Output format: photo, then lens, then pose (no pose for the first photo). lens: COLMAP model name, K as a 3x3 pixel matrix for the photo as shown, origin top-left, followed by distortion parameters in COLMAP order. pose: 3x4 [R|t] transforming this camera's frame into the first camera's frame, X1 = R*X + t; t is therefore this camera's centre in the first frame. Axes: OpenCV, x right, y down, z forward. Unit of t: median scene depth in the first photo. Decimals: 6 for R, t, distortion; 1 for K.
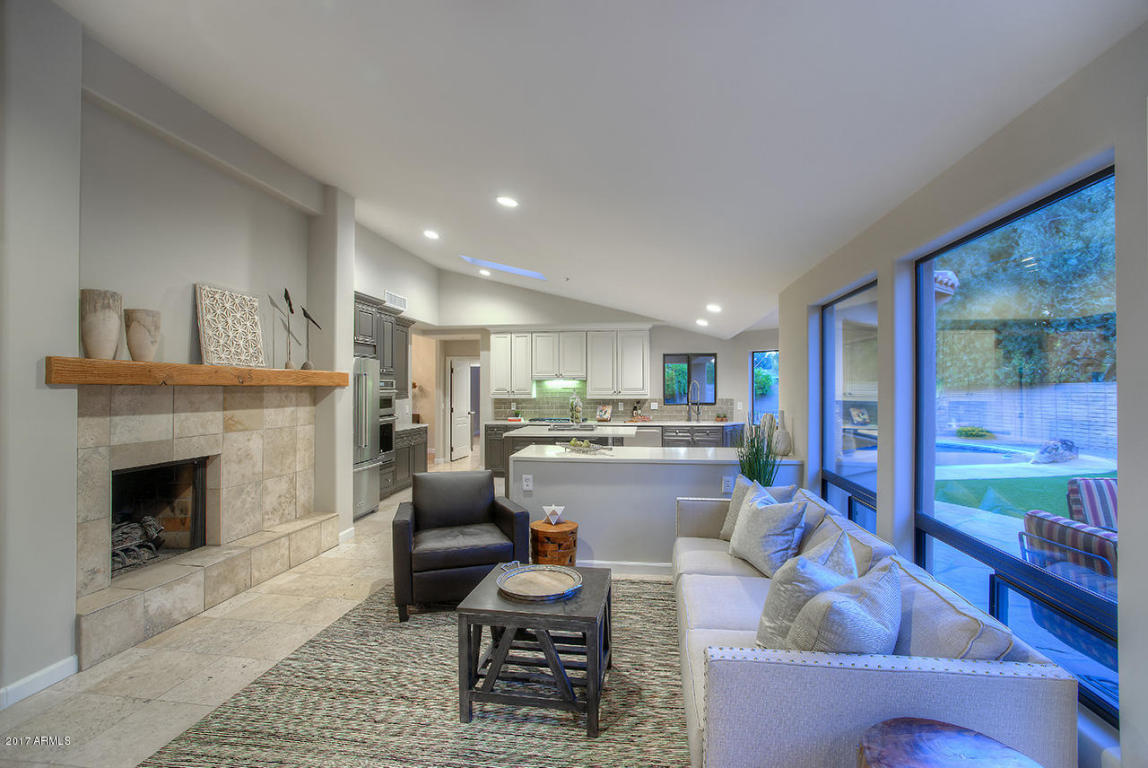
lens RADIAL K [[530.5, 0, 572.2], [0, 530.5, 386.2], [0, 0, 1]] dist [0.001775, 0.000047]
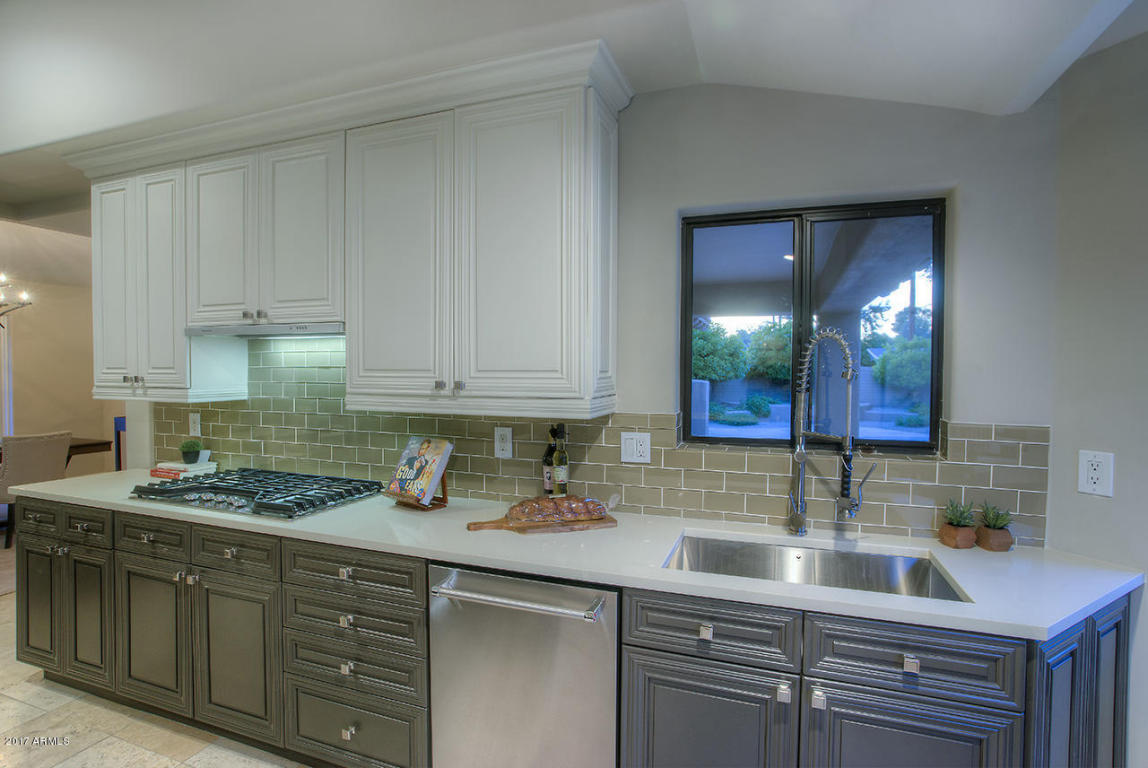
lens RADIAL K [[563.3, 0, 576.8], [0, 563.3, 383.7], [0, 0, 1]] dist [0.001442, 0.000155]
pose [[0.981155, 0.013448, -0.192752, 0.175935], [-0.006222, 0.999257, 0.038046, 0.001126], [0.193120, -0.036129, 0.980510, 0.762125]]
